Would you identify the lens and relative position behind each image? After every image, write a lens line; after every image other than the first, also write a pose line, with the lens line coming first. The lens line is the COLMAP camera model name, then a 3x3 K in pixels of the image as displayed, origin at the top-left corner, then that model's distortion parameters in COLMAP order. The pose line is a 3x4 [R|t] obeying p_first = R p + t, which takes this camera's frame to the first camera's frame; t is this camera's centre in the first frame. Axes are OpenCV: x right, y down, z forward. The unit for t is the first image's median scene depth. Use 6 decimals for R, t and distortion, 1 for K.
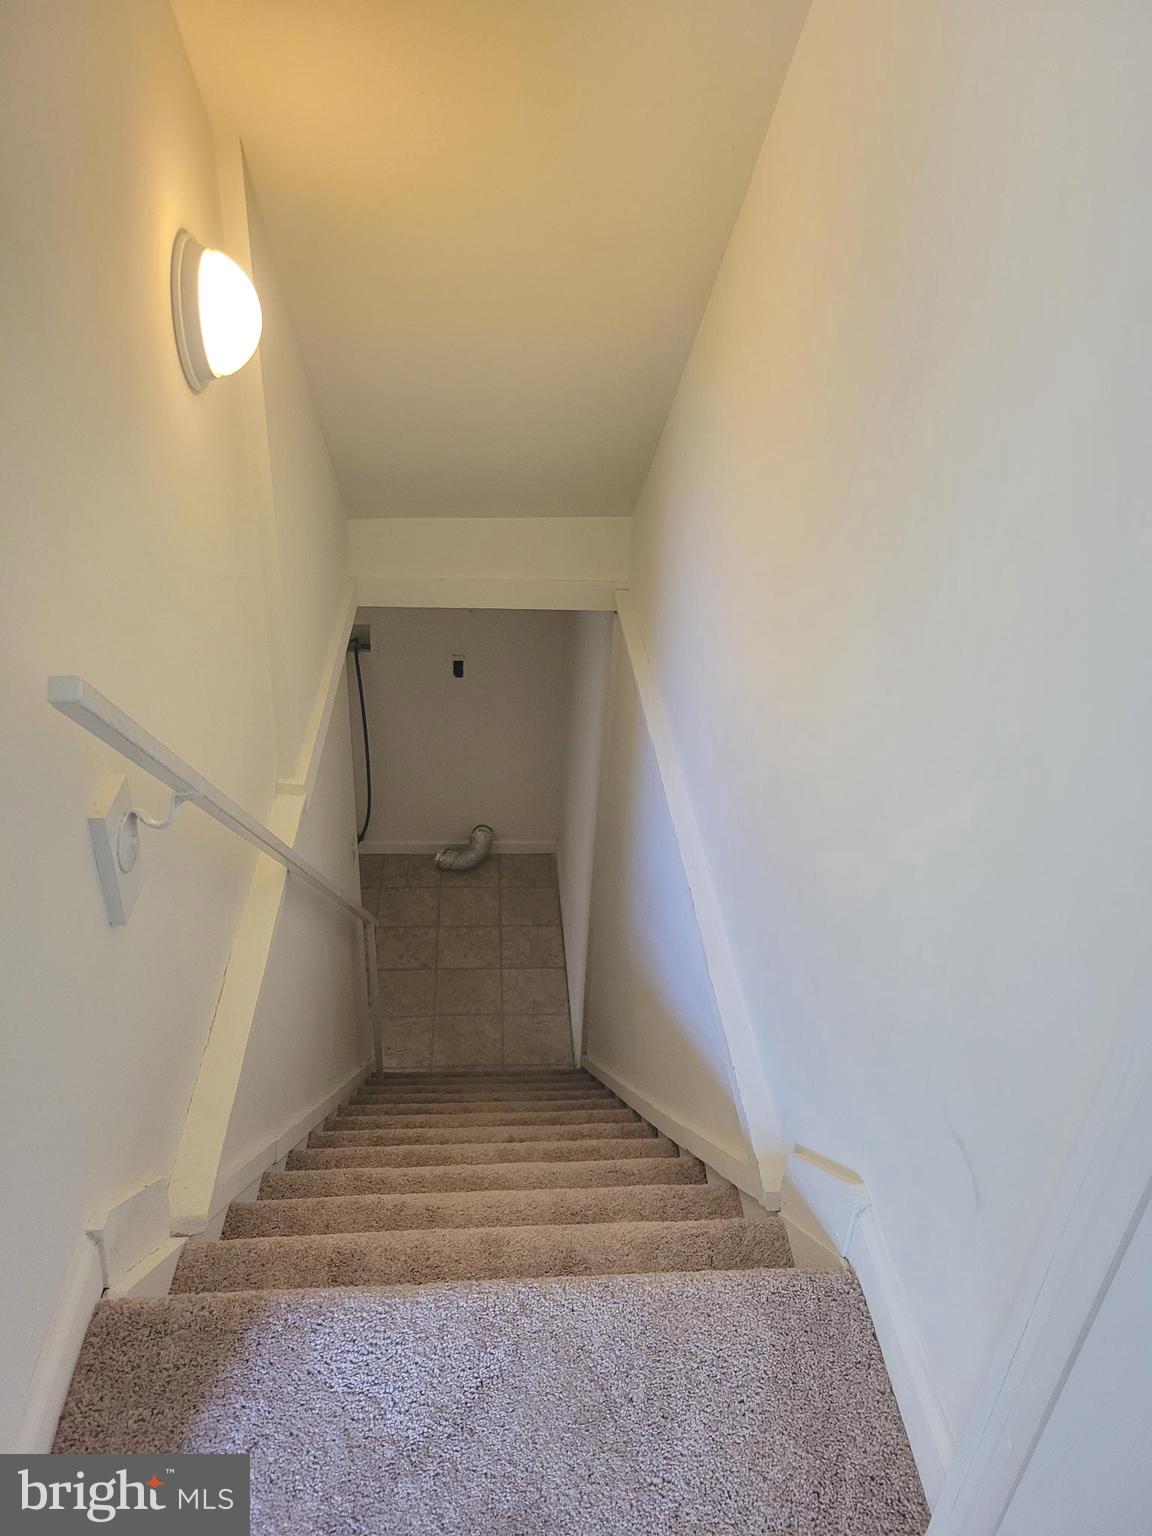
lens RADIAL K [[1153.8, 0, 576.1], [0, 1153.8, 768.4], [0, 0, 1]] dist [0.035678, -0.018224]
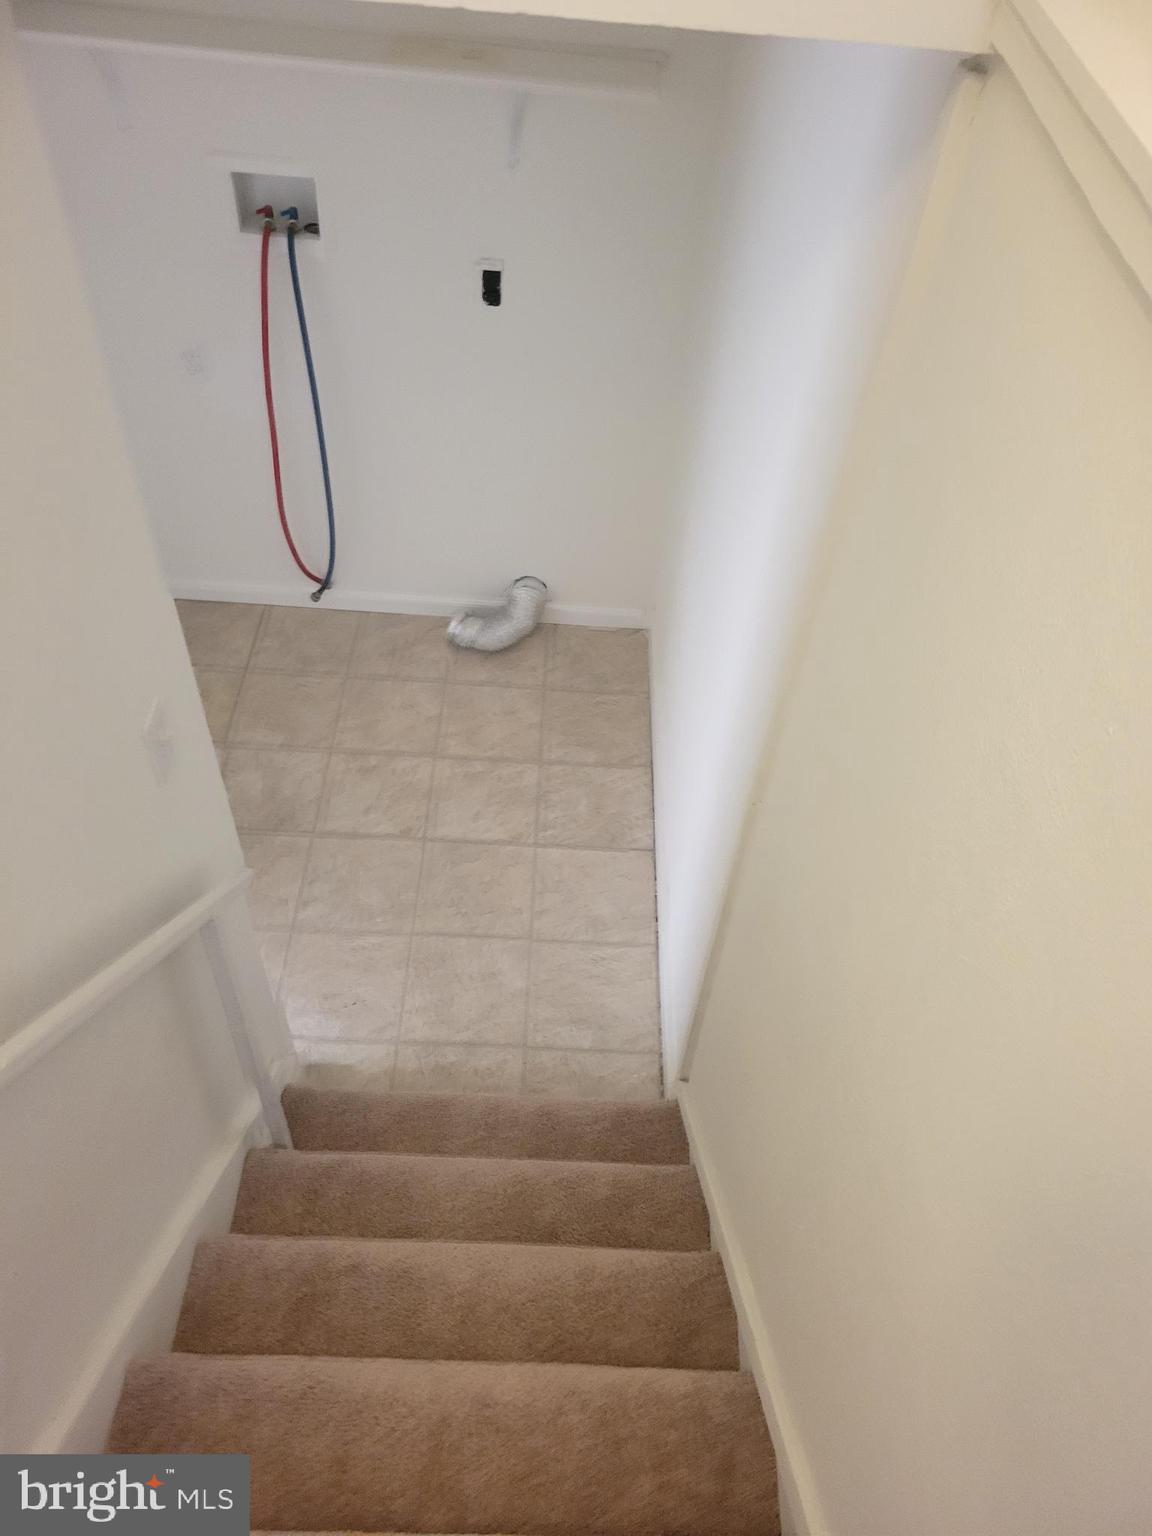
lens RADIAL K [[1153.8, 0, 578.9], [0, 1153.8, 778.4], [0, 0, 1]] dist [0.035678, -0.018224]
pose [[0.995284, 0.060685, -0.075671, -0.004130], [-0.039899, 0.967198, 0.250872, 0.000012], [0.088413, -0.246670, 0.965058, 0.436559]]
